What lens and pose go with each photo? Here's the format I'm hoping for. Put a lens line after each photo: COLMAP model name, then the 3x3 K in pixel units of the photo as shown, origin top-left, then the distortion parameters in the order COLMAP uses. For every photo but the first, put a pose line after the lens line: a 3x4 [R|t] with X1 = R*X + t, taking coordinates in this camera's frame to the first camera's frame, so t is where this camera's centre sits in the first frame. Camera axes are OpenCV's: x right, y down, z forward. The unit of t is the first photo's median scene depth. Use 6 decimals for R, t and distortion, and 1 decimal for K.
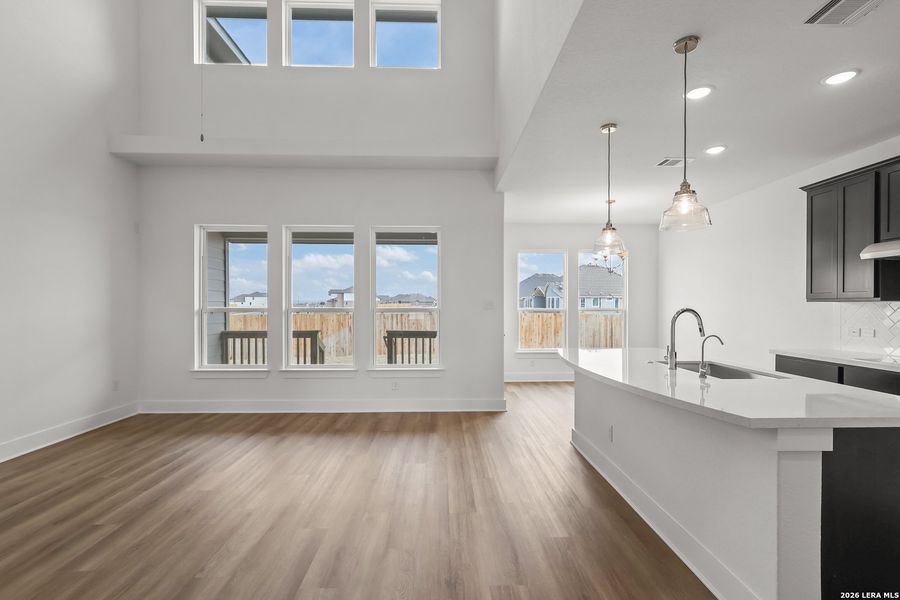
lens RADIAL K [[421.4, 0, 458.4], [0, 421.4, 306.9], [0, 0, 1]] dist [0.001321, 0.000386]
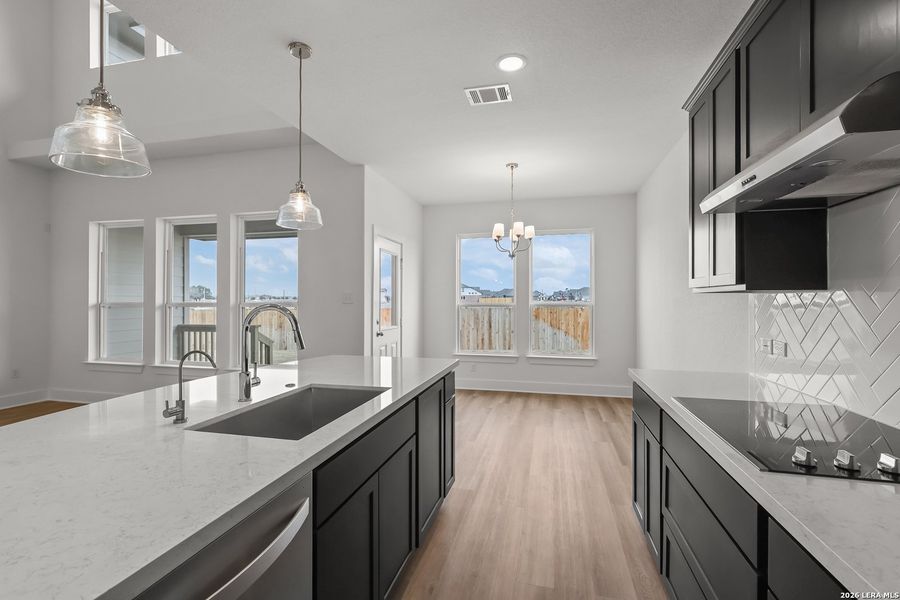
lens RADIAL K [[419.2, 0, 450.0], [0, 419.2, 300.0], [0, 0, 1]] dist [-0.000238, -0.000066]
pose [[0.960536, -0.001120, -0.278154, 0.550478], [0.000359, 0.999996, -0.002784, -0.000136], [0.278156, 0.002574, 0.960532, 0.269585]]
